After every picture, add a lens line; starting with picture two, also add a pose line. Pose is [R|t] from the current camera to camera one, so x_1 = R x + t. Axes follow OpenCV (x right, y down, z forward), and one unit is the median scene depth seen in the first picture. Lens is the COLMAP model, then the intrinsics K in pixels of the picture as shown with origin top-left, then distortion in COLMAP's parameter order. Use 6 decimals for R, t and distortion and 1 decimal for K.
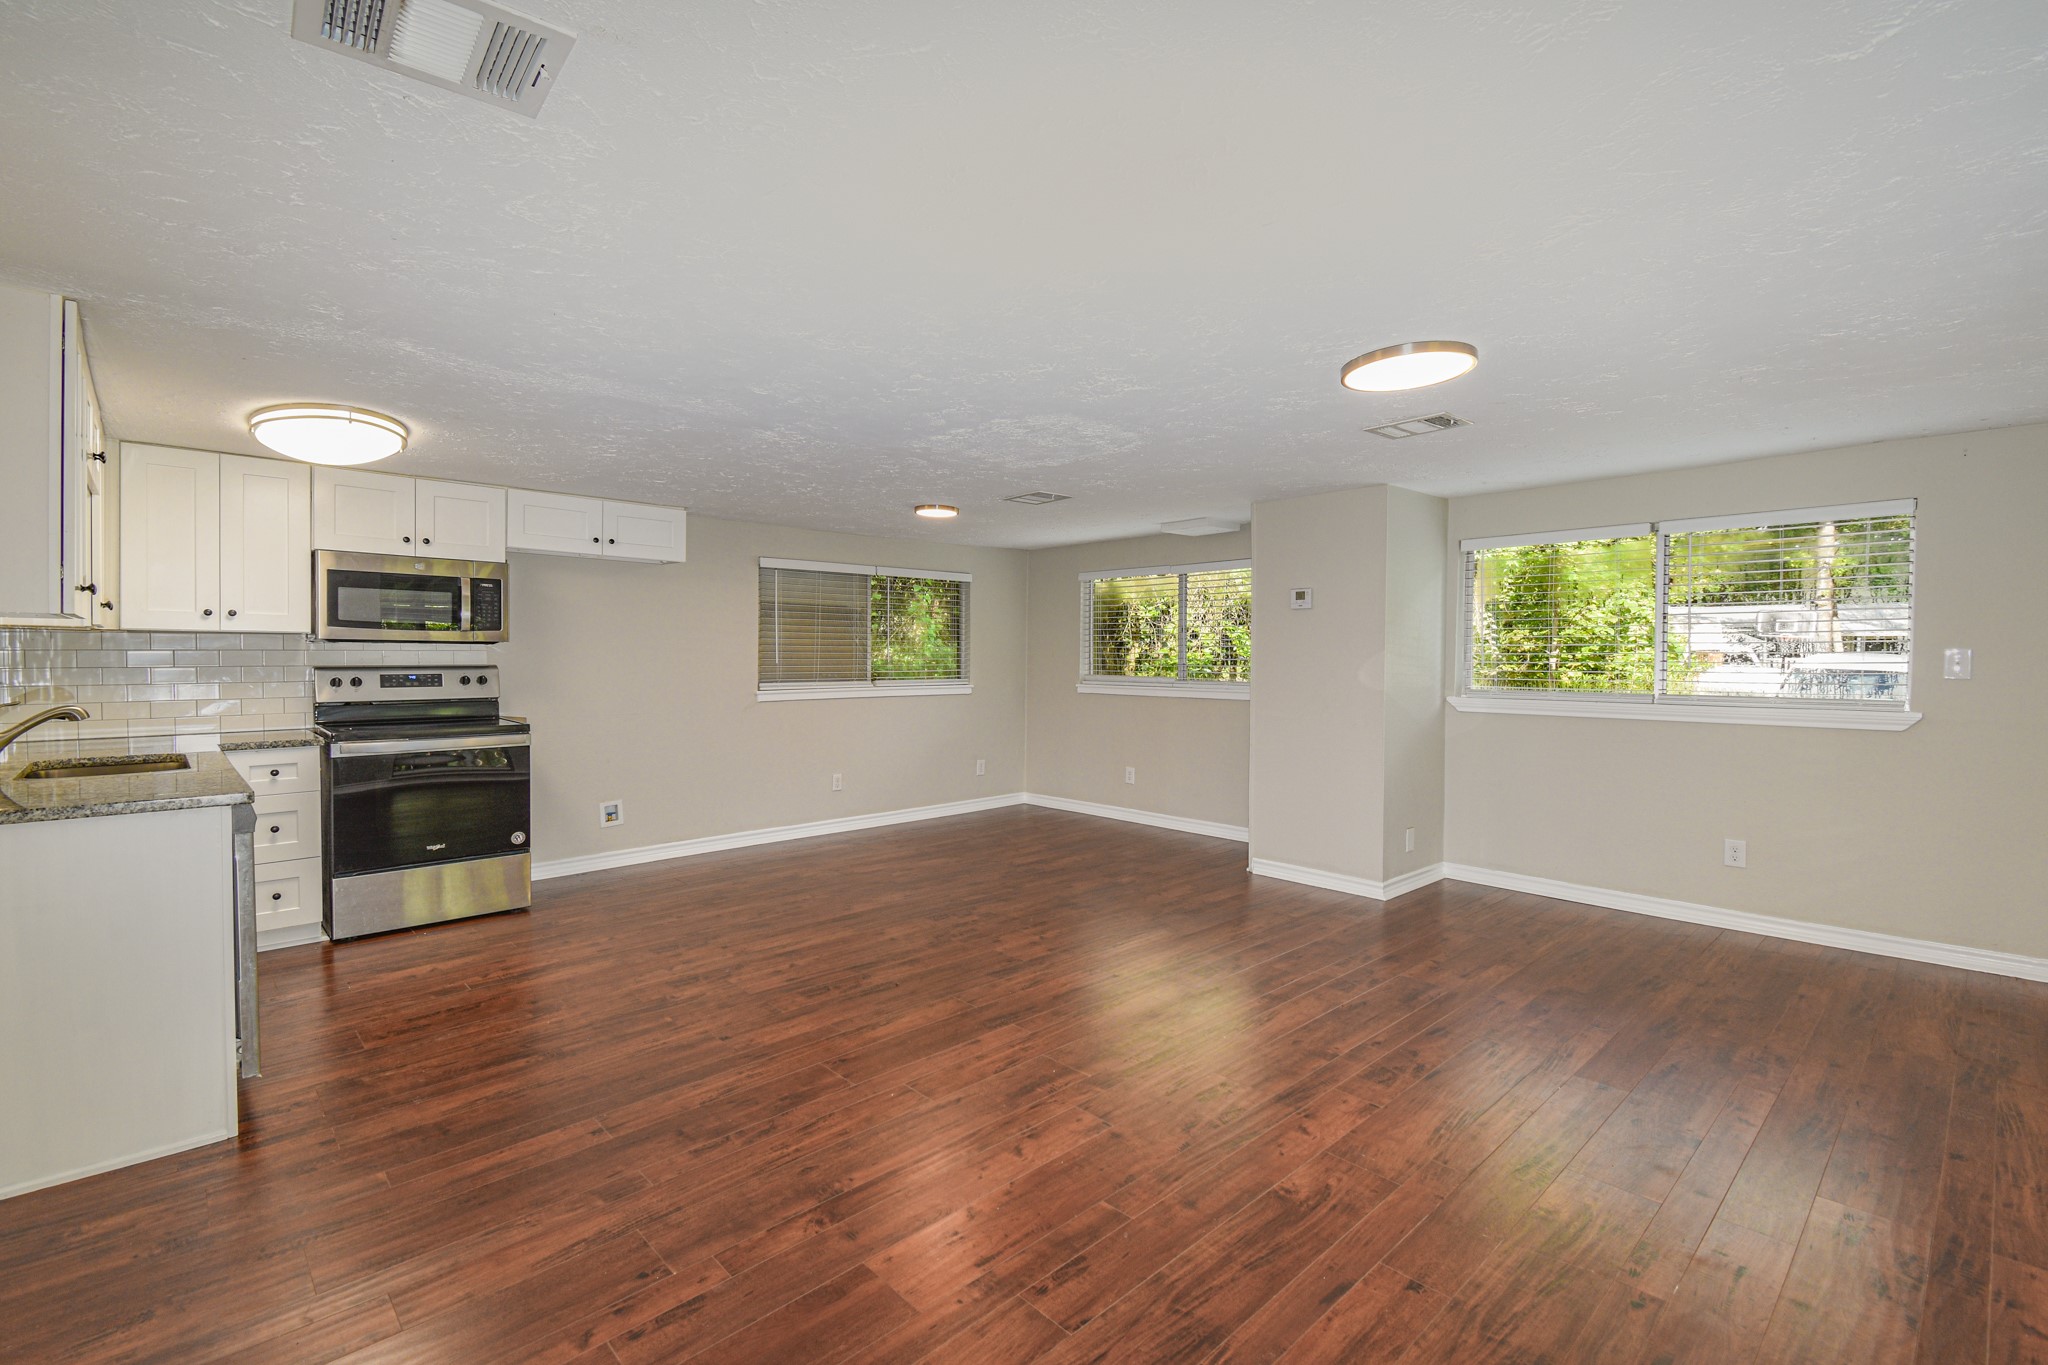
lens RADIAL K [[907.5, 0, 1022.6], [0, 907.5, 648.9], [0, 0, 1]] dist [0.025074, -0.014351]
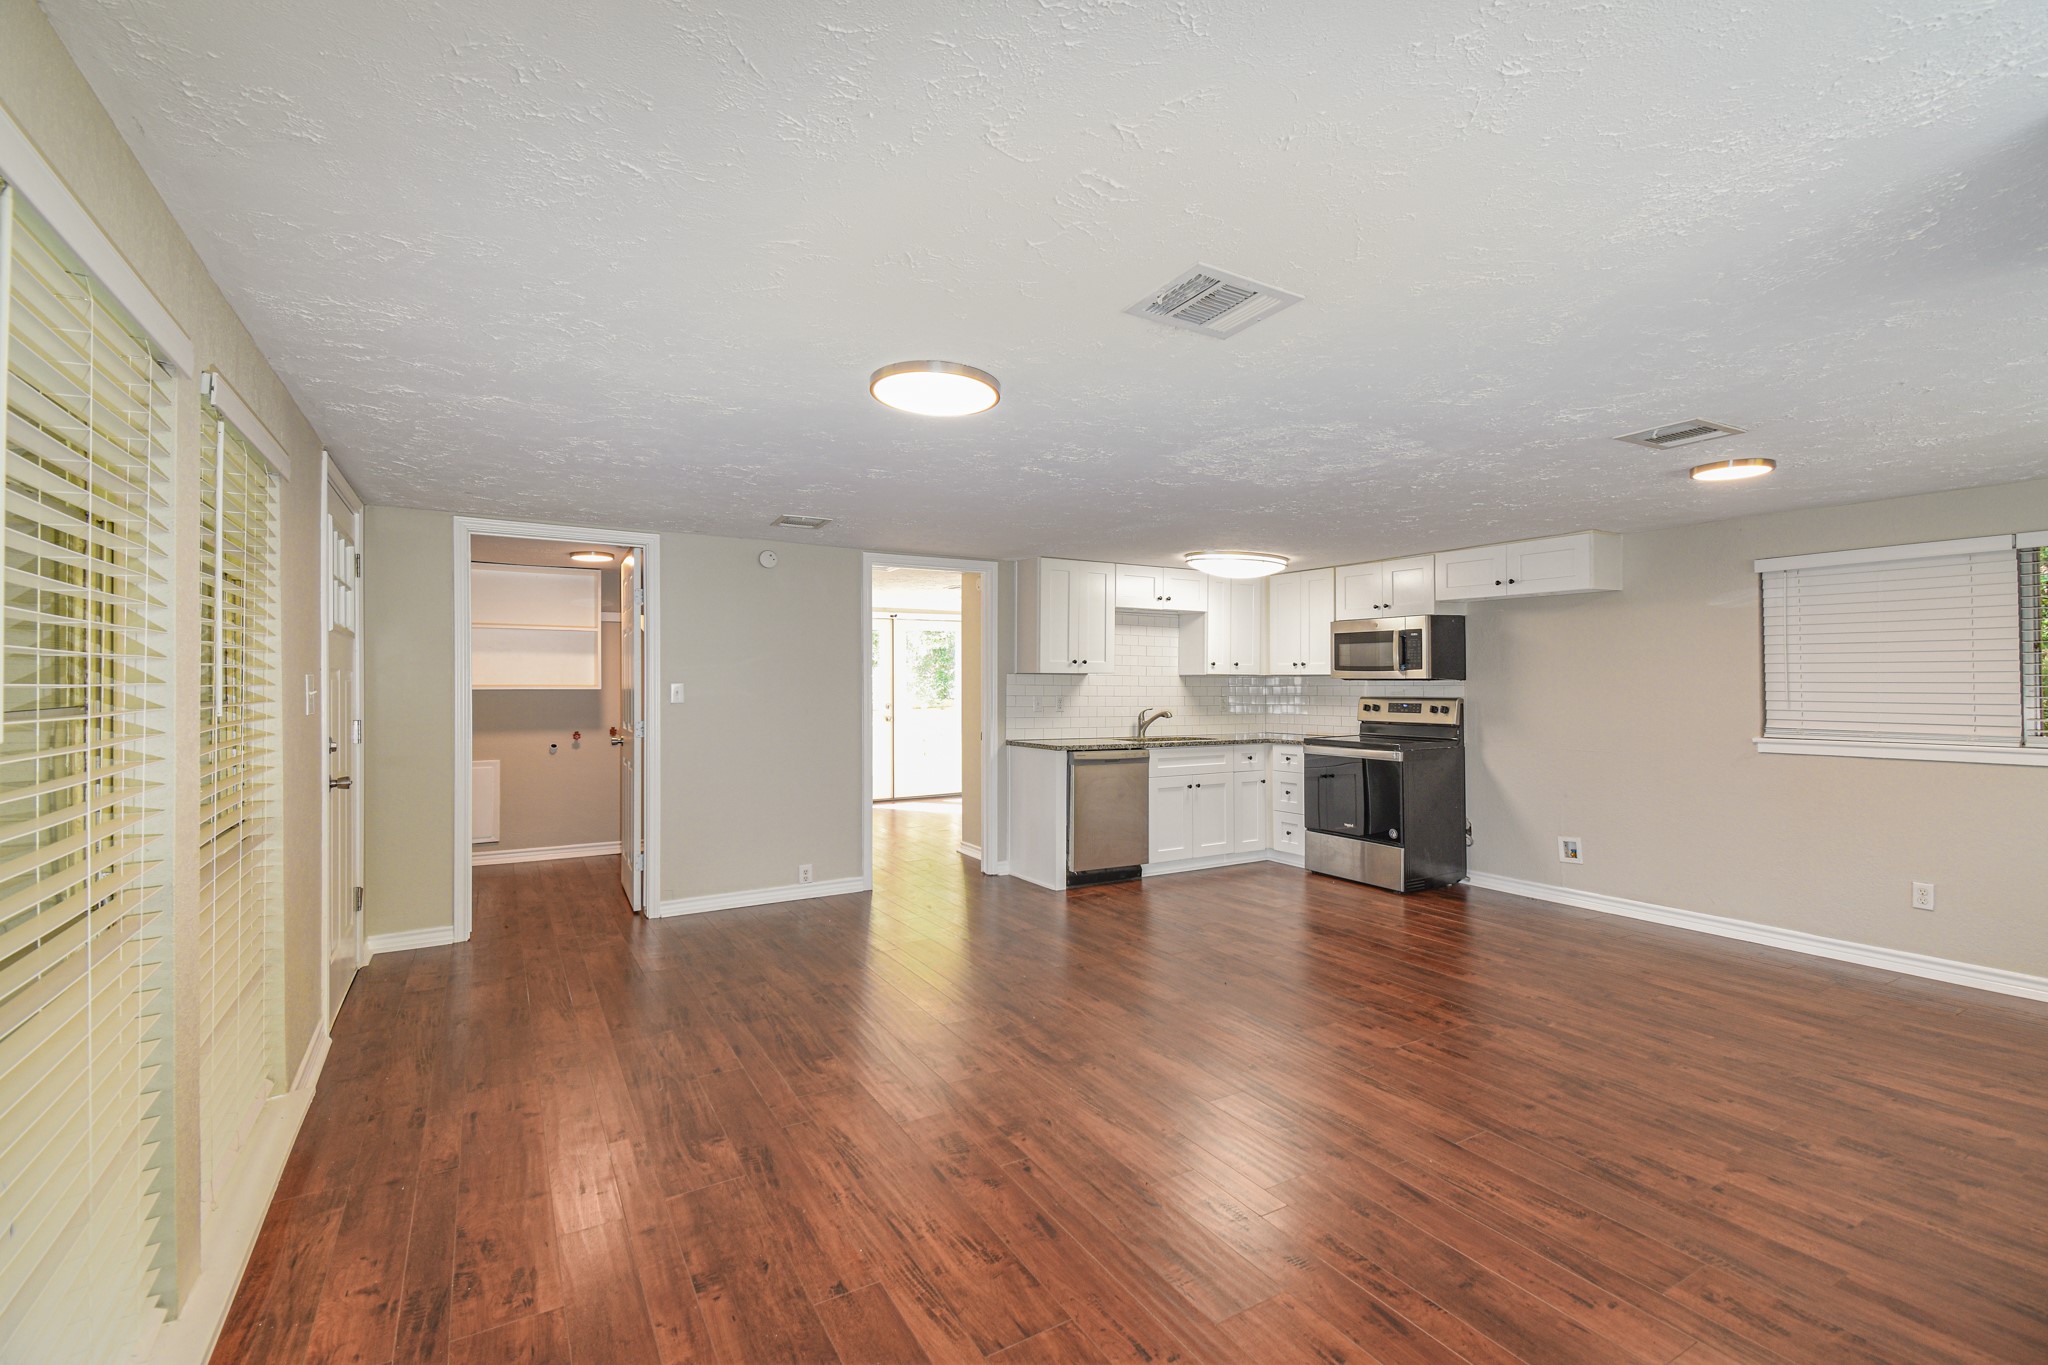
lens RADIAL K [[907.5, 0, 1035.7], [0, 907.5, 668.6], [0, 0, 1]] dist [0.025074, -0.014351]
pose [[-0.216253, -0.019581, -0.976141, 0.907750], [0.003970, 0.999773, -0.020935, 0.002744], [0.976329, -0.008402, -0.216126, 0.906824]]
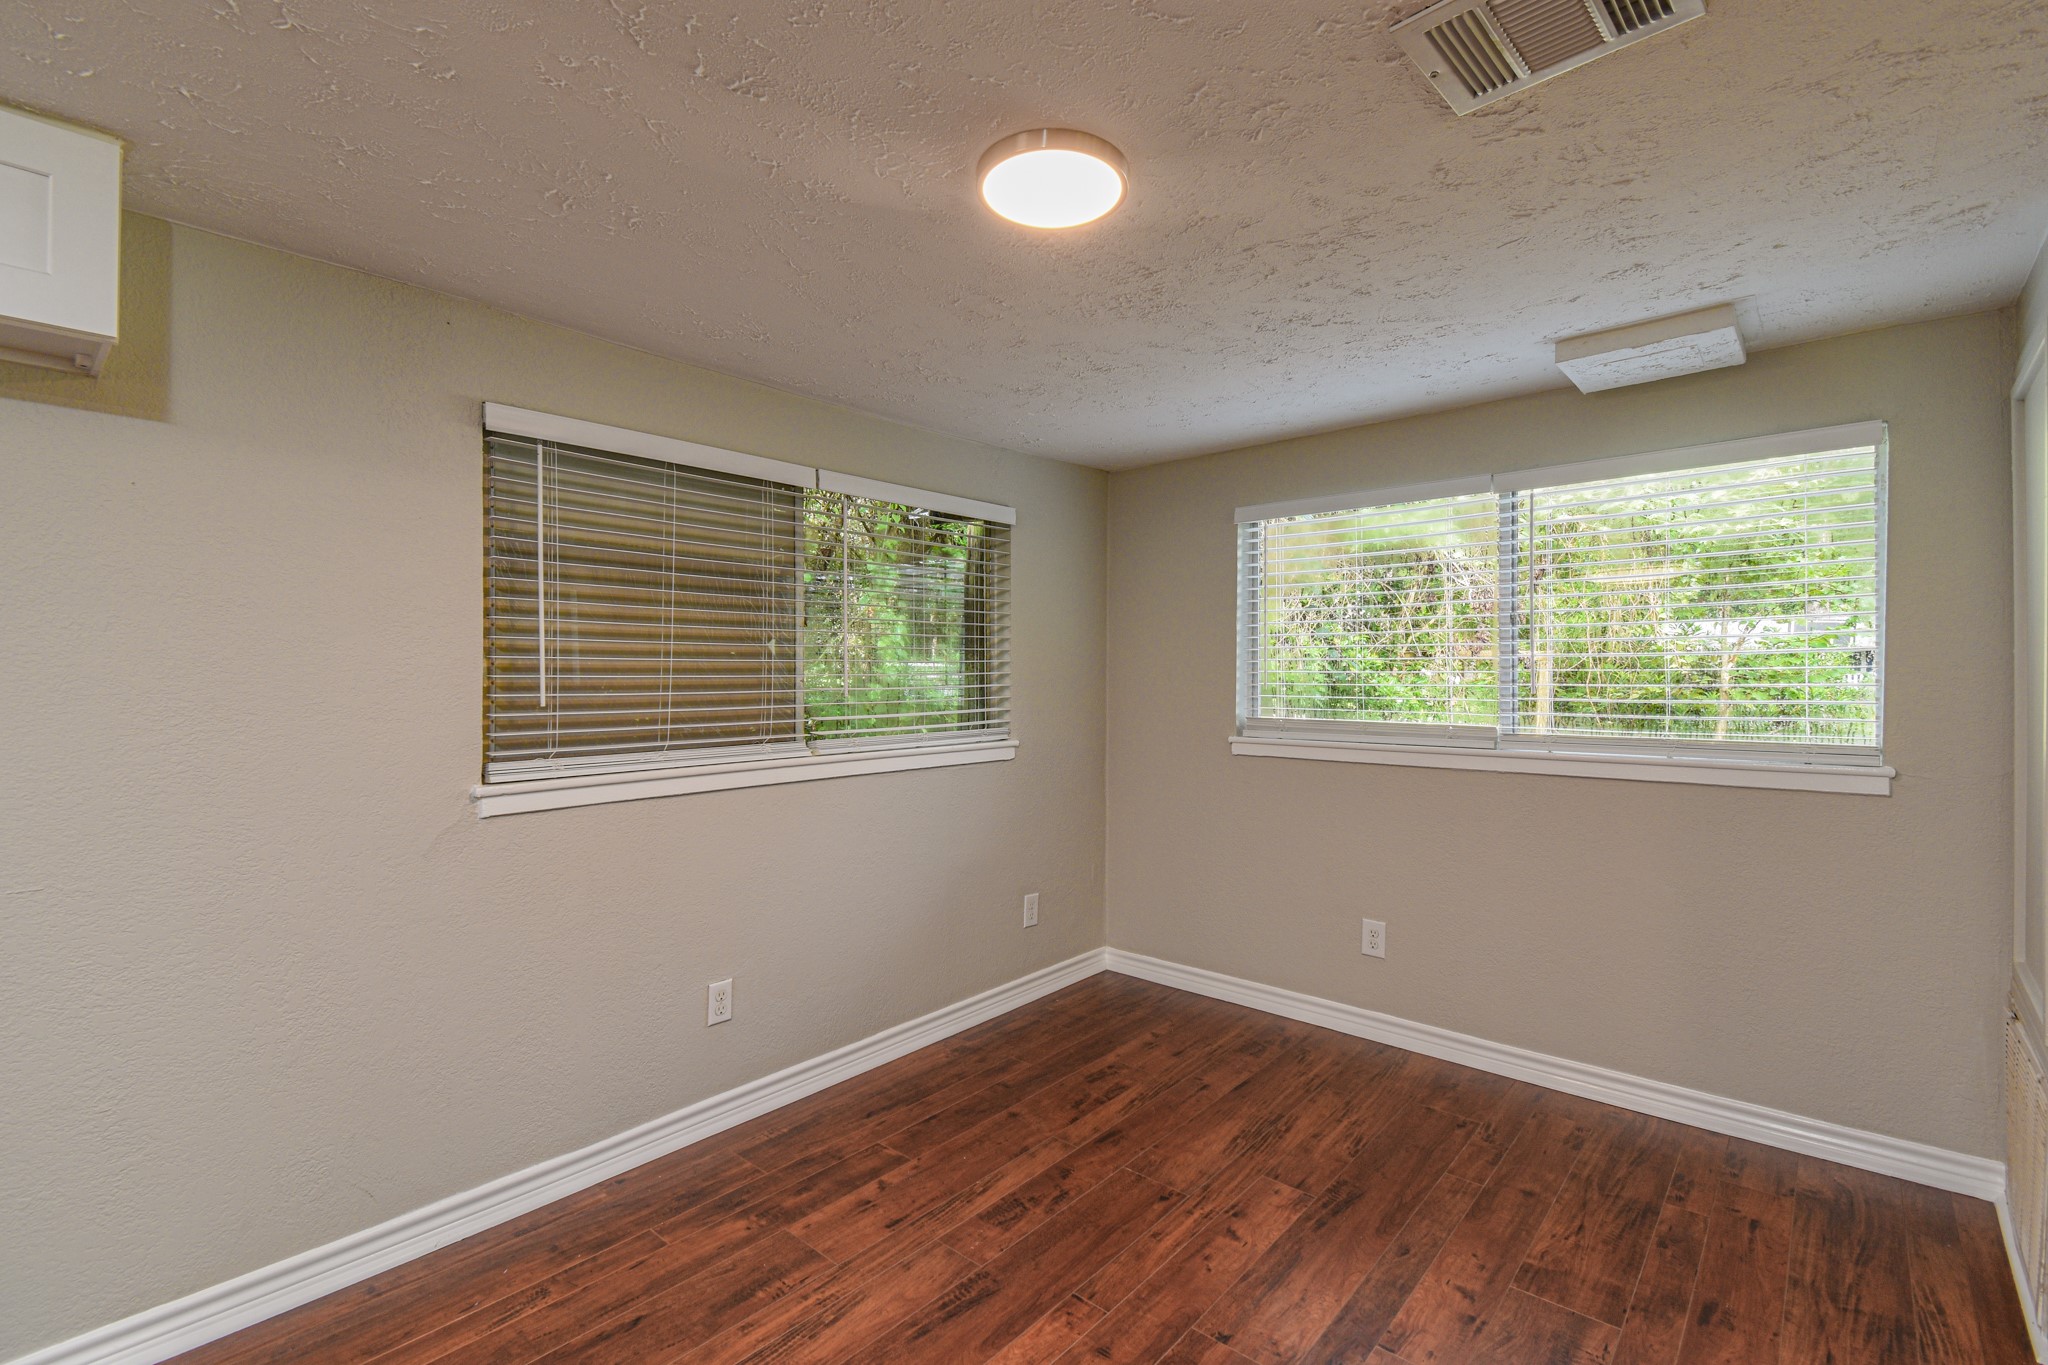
lens RADIAL K [[907.5, 0, 1017.9], [0, 907.5, 674.7], [0, 0, 1]] dist [0.025074, -0.014351]
pose [[0.995950, -0.004664, 0.089788, -0.184182], [0.003877, 0.999953, 0.008939, 0.000958], [-0.089826, -0.008555, 0.995921, 0.988623]]
